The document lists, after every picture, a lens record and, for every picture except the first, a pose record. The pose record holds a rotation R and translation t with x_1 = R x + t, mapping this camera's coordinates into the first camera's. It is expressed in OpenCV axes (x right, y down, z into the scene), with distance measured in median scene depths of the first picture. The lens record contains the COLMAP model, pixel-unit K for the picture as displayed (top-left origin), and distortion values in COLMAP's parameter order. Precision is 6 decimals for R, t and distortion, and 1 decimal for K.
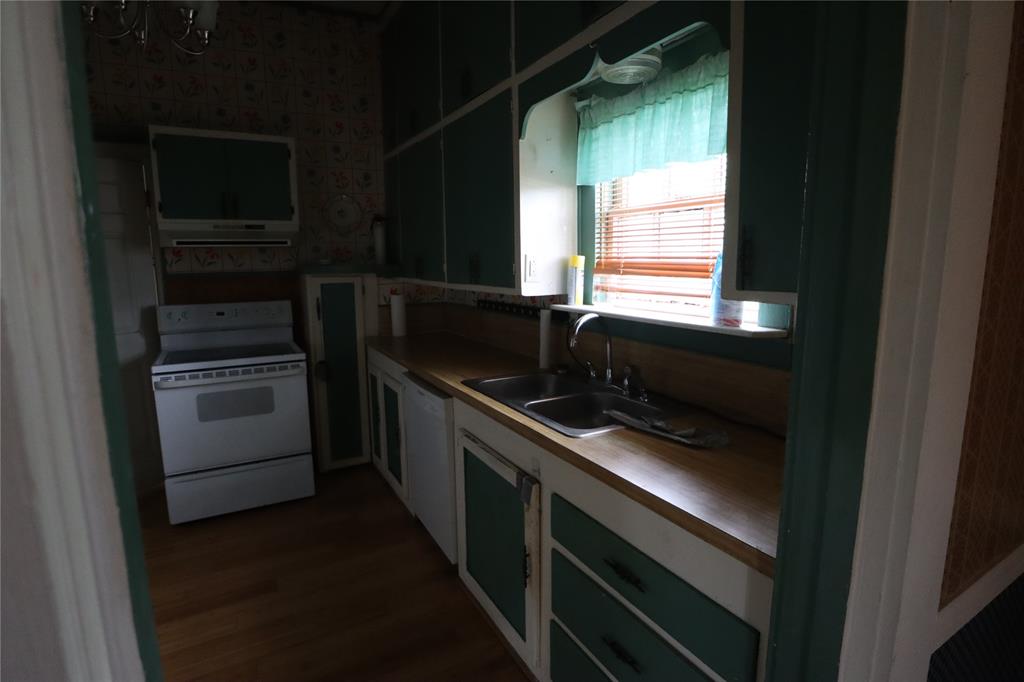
lens RADIAL K [[519.1, 0, 516.0], [0, 519.1, 338.1], [0, 0, 1]] dist [-0.034732, 0.006364]
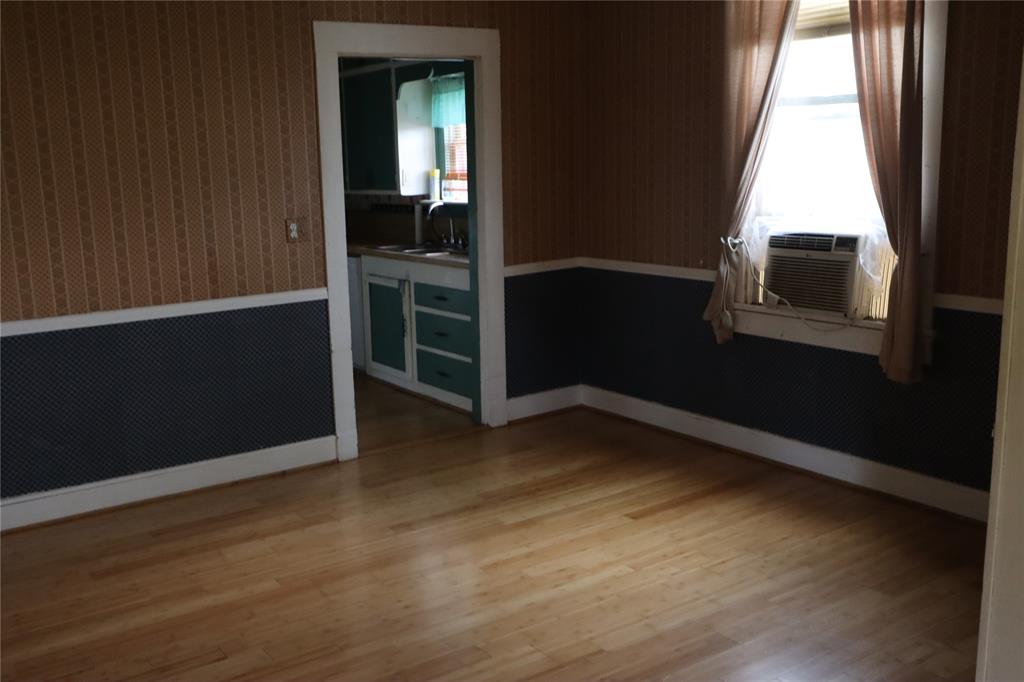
lens RADIAL K [[954.1, 0, 514.9], [0, 954.1, 343.0], [0, 0, 1]] dist [0.013525, 0.000000]
pose [[0.995437, -0.026822, 0.091578, 0.078857], [0.024142, 0.999251, 0.030246, 0.298780], [-0.092320, -0.027897, 0.995338, -2.009964]]
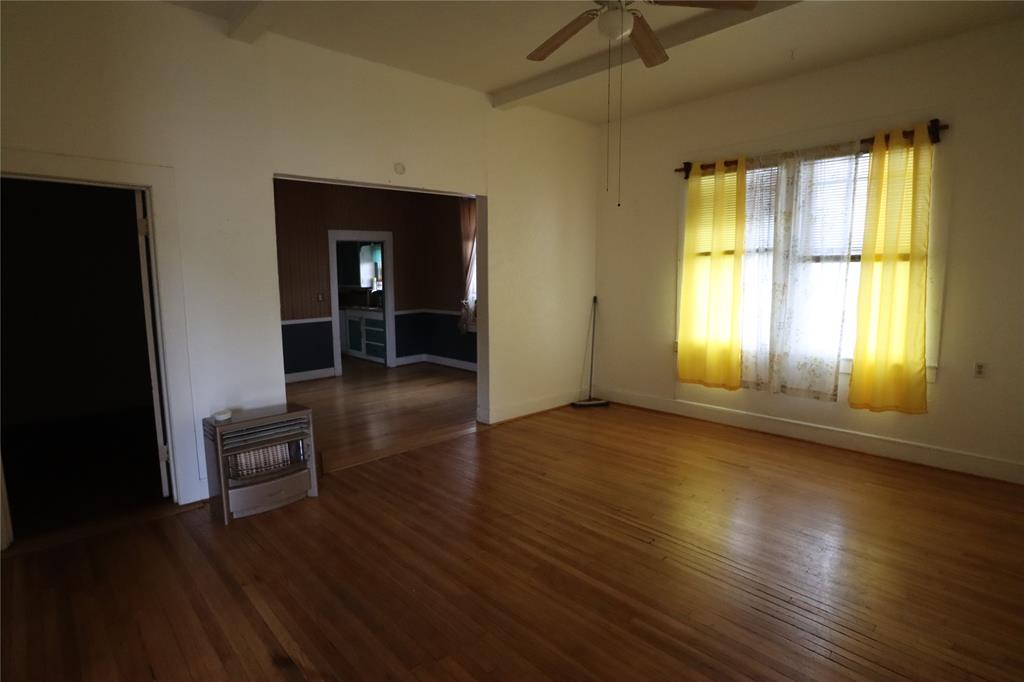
lens RADIAL K [[519.1, 0, 504.5], [0, 519.1, 339.1], [0, 0, 1]] dist [-0.034732, 0.006364]
pose [[0.976864, -0.024623, 0.212440, 0.248124], [0.031074, 0.999150, -0.027079, 0.502806], [-0.211593, 0.033054, 0.976799, -3.435120]]
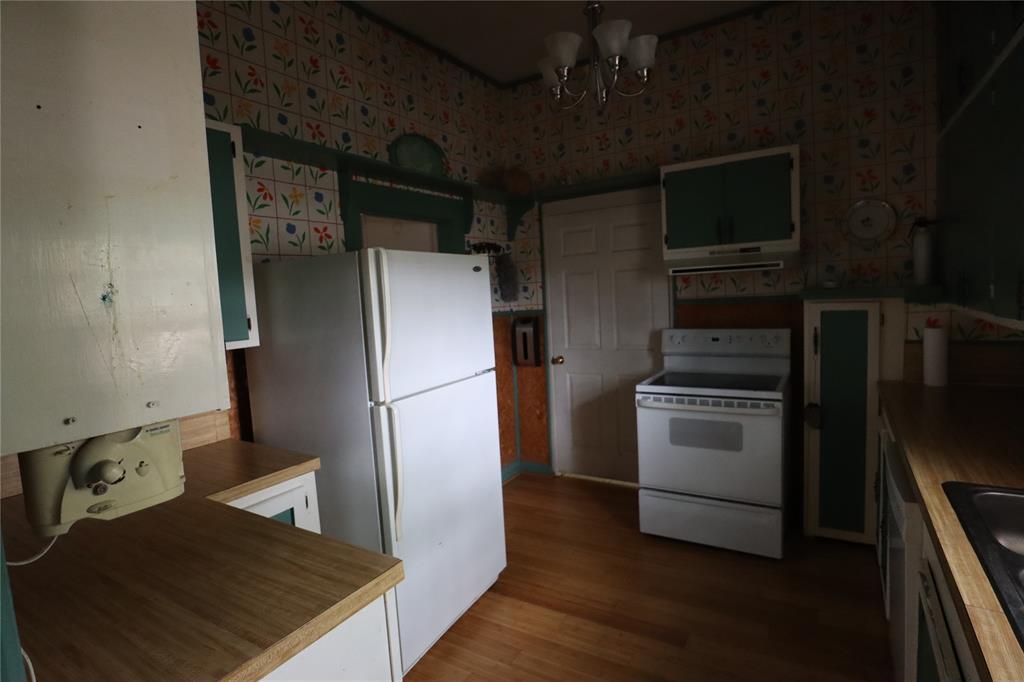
lens RADIAL K [[519.1, 0, 517.0], [0, 519.1, 334.5], [0, 0, 1]] dist [-0.034732, 0.006364]
pose [[0.484161, 0.053771, -0.873325, 0.121984], [-0.085706, 0.996225, 0.013824, -0.041649], [0.870772, 0.068156, 0.486941, 0.195425]]
